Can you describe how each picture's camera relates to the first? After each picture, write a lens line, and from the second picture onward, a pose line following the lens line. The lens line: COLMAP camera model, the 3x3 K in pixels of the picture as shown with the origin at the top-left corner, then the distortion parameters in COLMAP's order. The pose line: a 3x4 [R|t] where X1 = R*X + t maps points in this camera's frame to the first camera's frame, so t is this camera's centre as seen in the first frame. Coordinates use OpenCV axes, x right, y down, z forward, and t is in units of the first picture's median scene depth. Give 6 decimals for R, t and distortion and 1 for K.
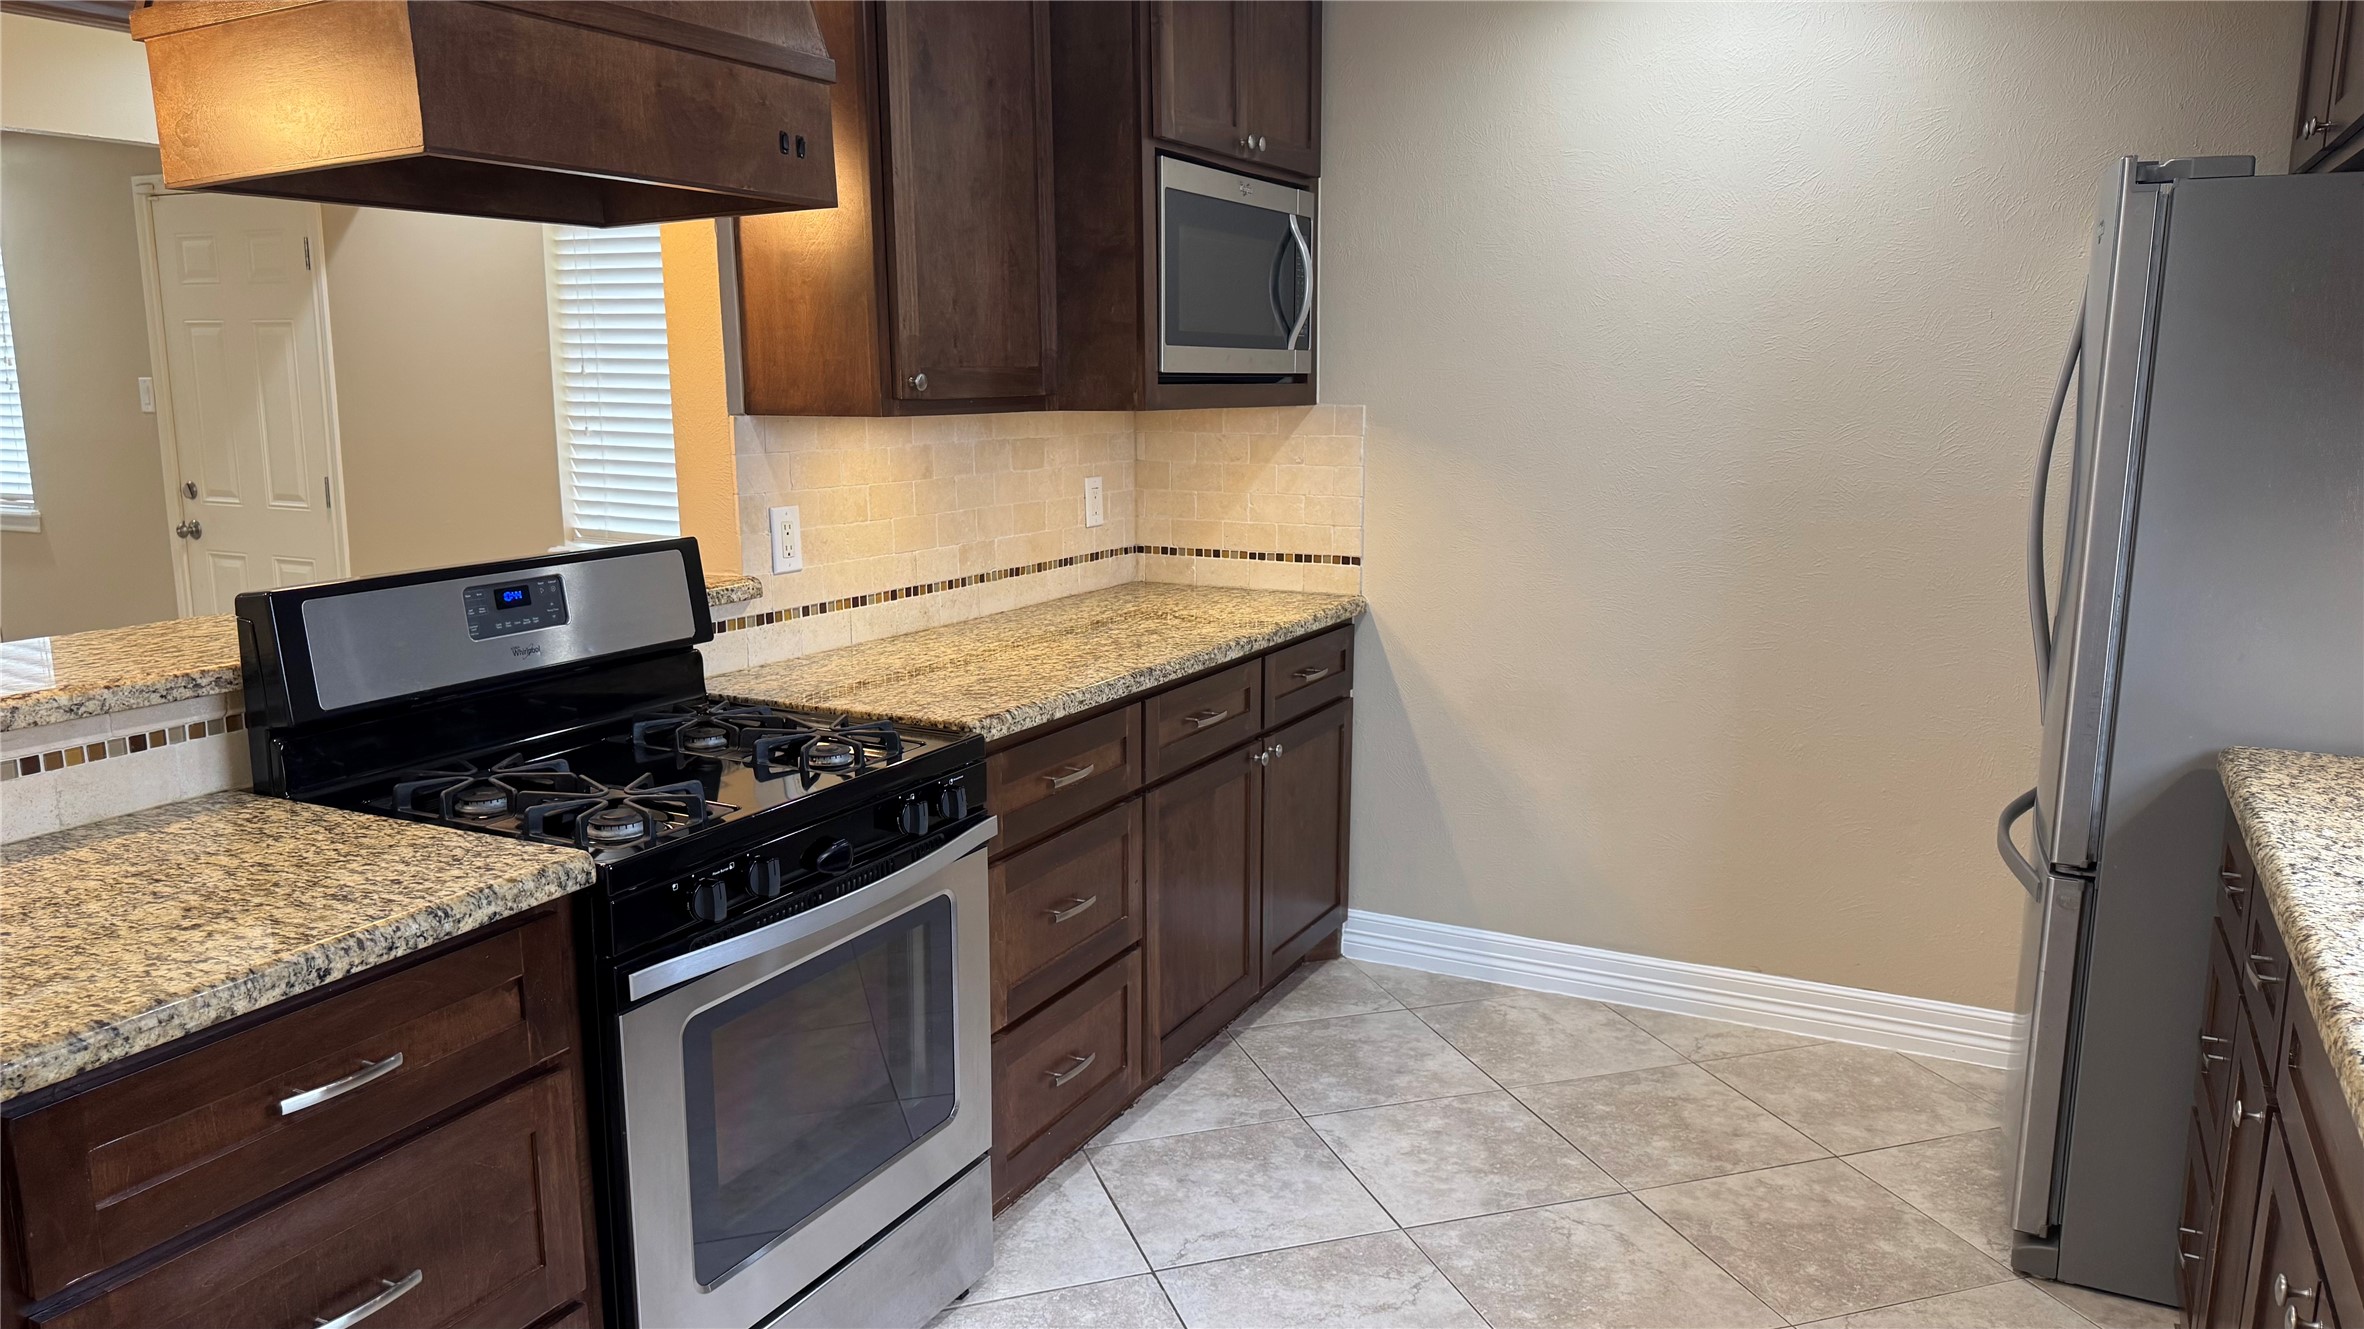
lens RADIAL K [[1638.8, 0, 1185.3], [0, 1638.8, 677.3], [0, 0, 1]] dist [0.065557, -0.081160]
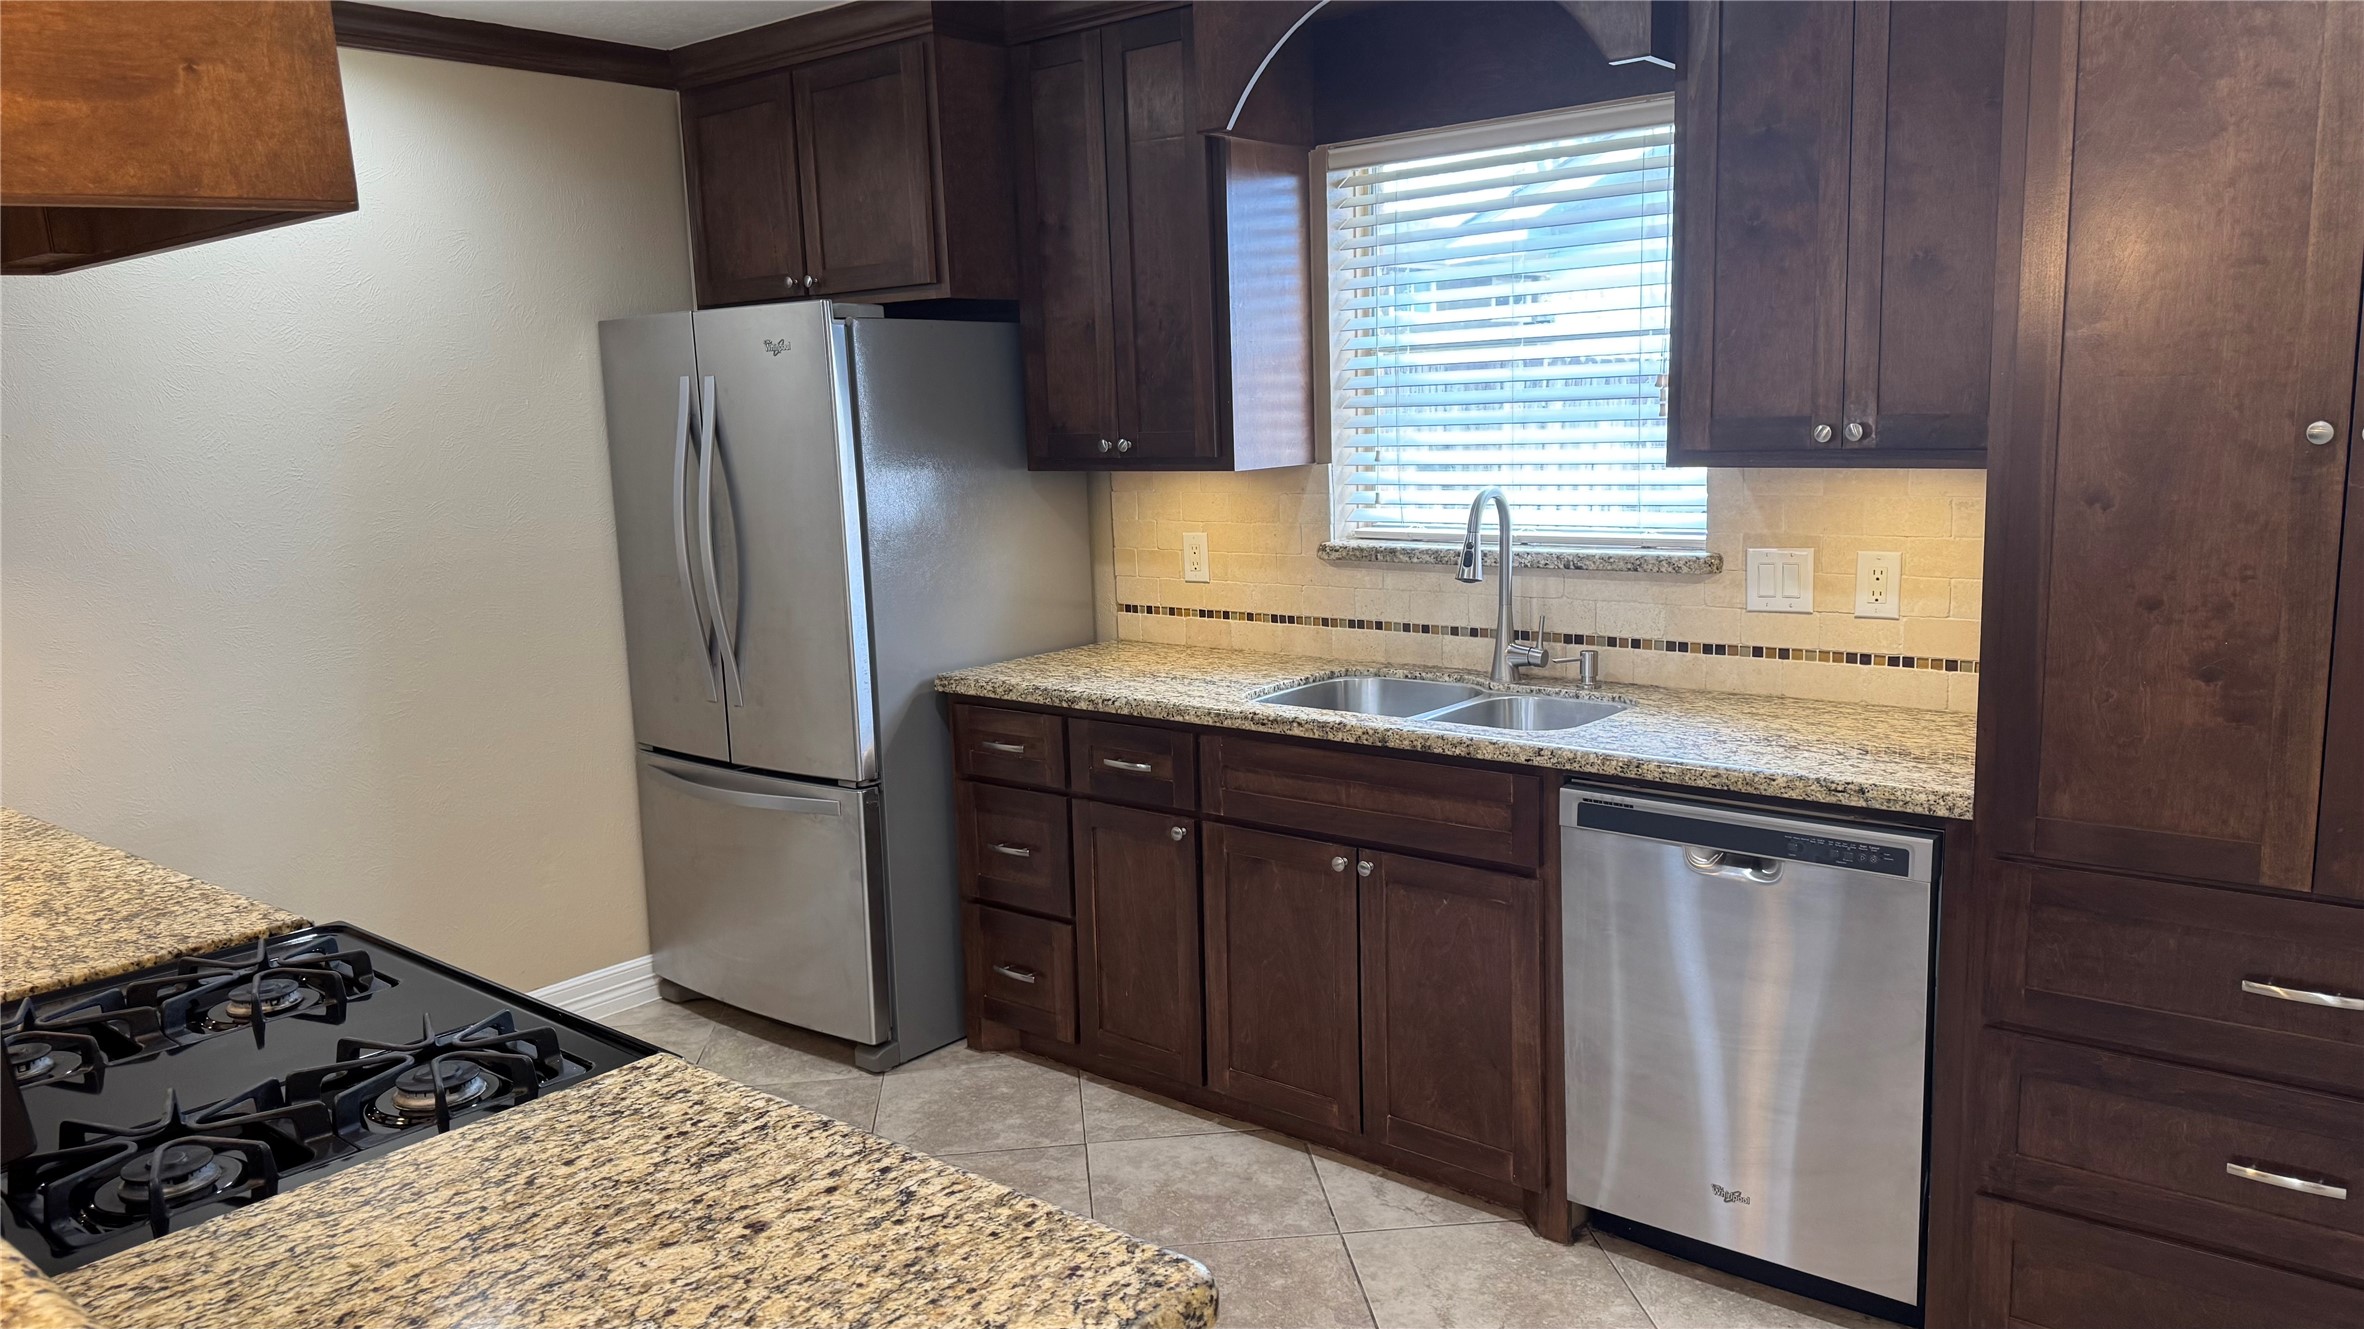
lens RADIAL K [[1638.8, 0, 1179.7], [0, 1638.8, 675.4], [0, 0, 1]] dist [0.065557, -0.081160]
pose [[0.224463, -0.168233, 0.959851, -1.145210], [0.210917, 0.970025, 0.120693, -0.135078], [-0.951384, 0.175357, 0.253217, 0.531509]]
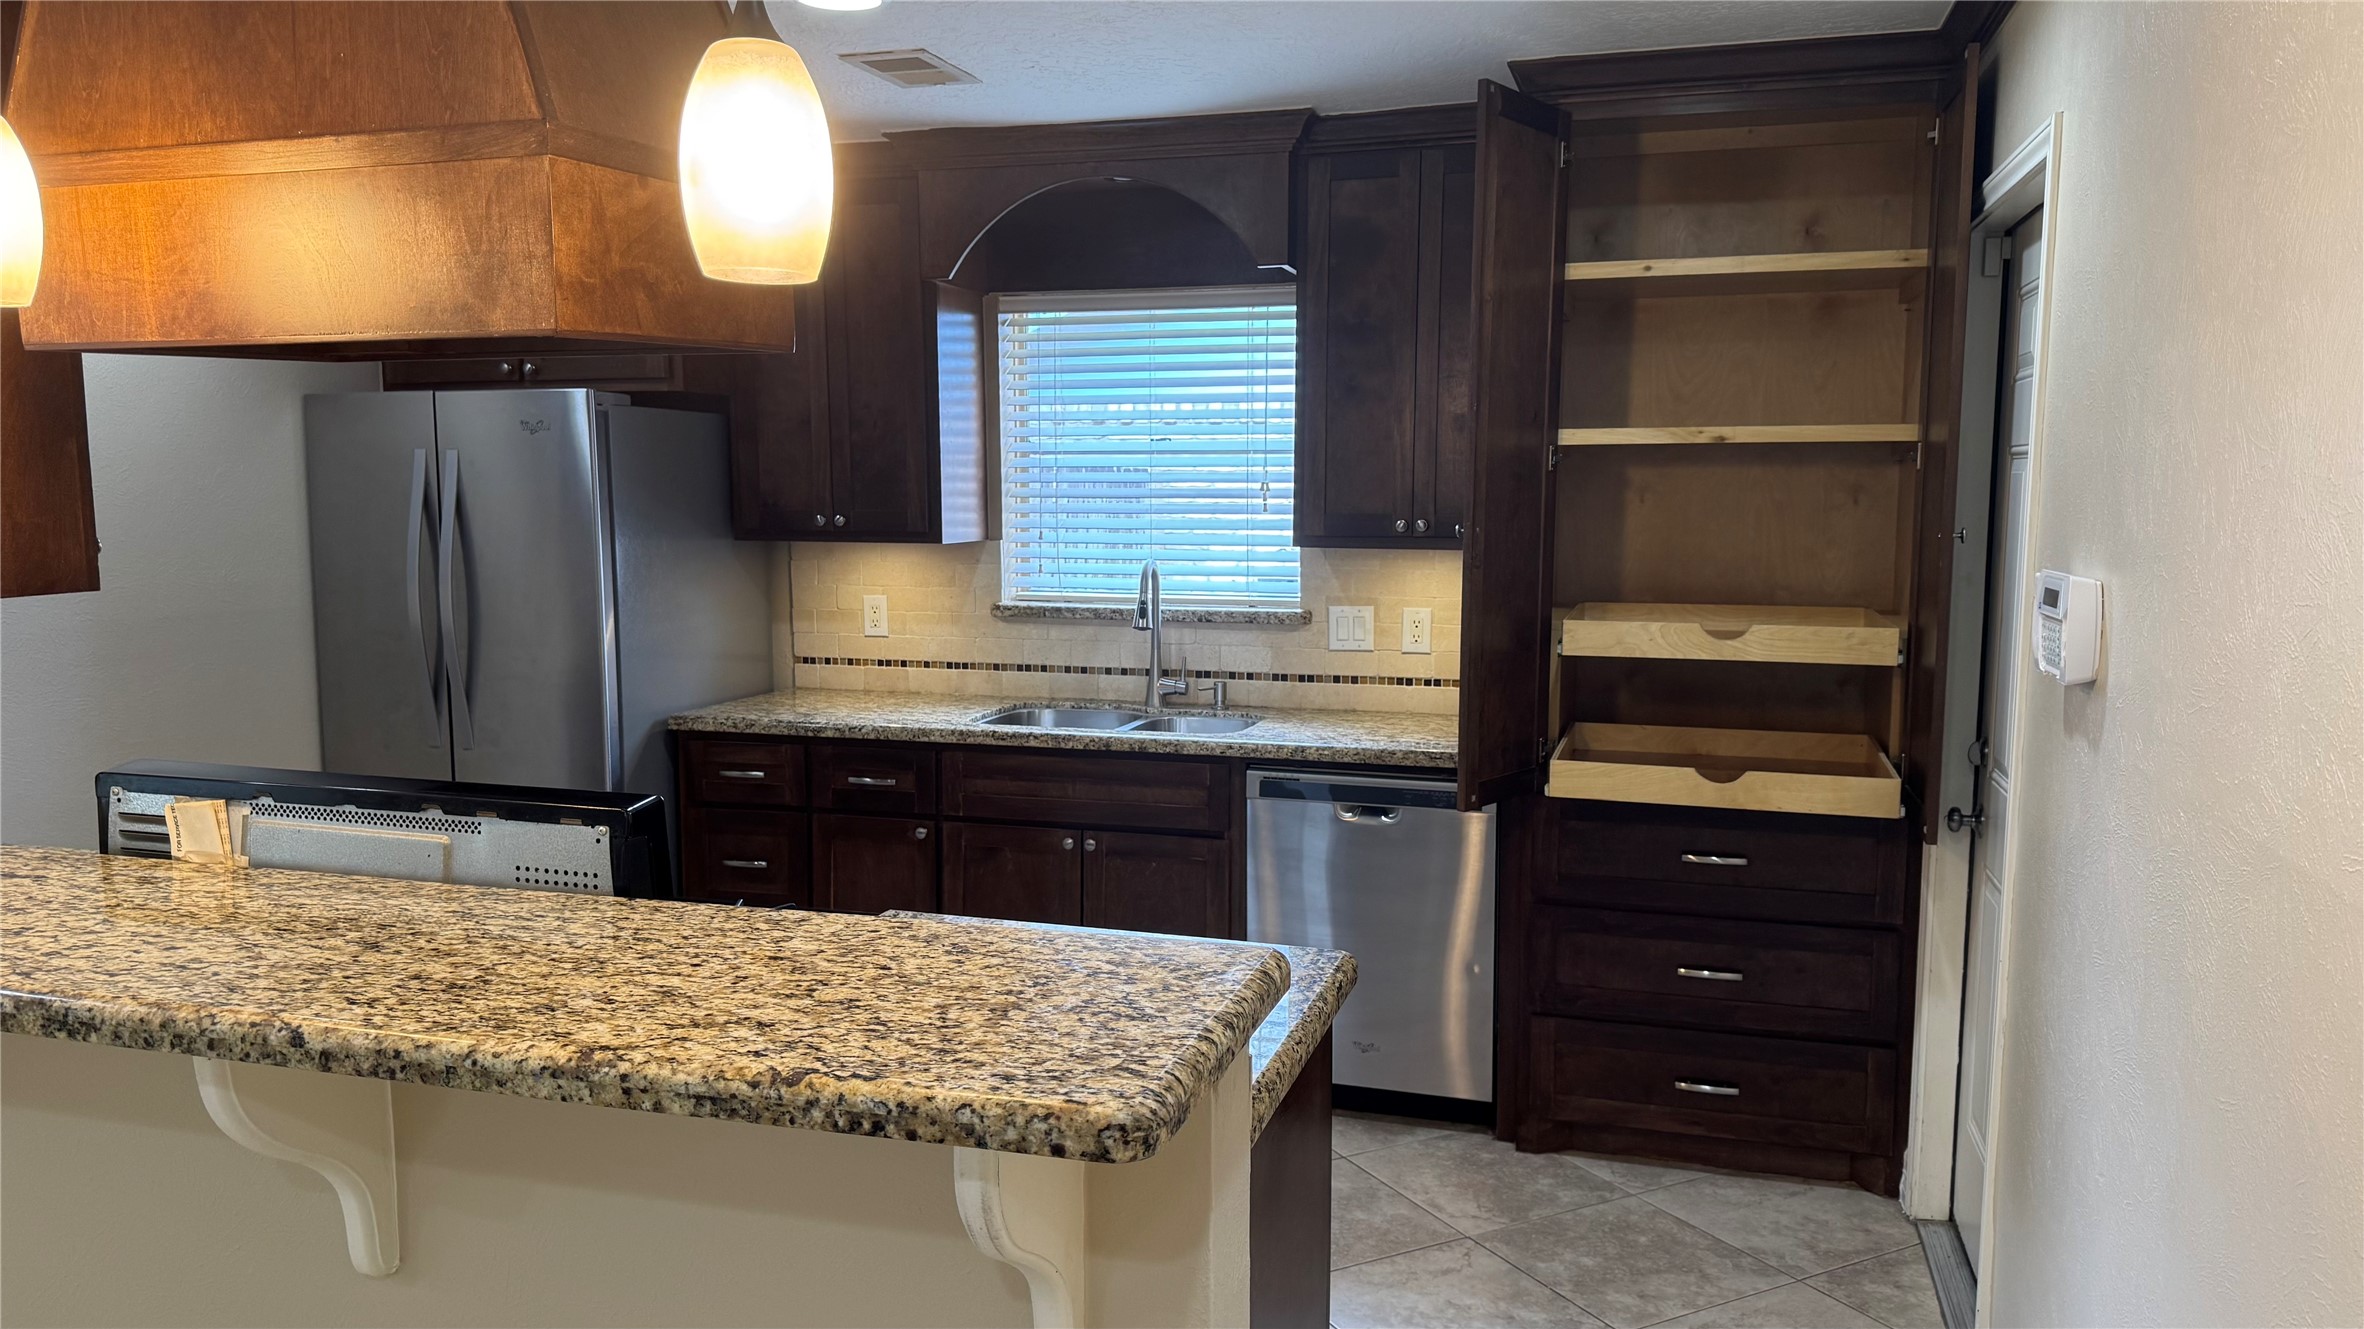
lens RADIAL K [[1638.8, 0, 1171.9], [0, 1638.8, 664.7], [0, 0, 1]] dist [0.065557, -0.081160]
pose [[-0.181162, -0.103817, 0.977958, -1.808698], [0.175944, 0.974948, 0.136091, -0.238400], [-0.967587, 0.196720, -0.158358, 1.131757]]
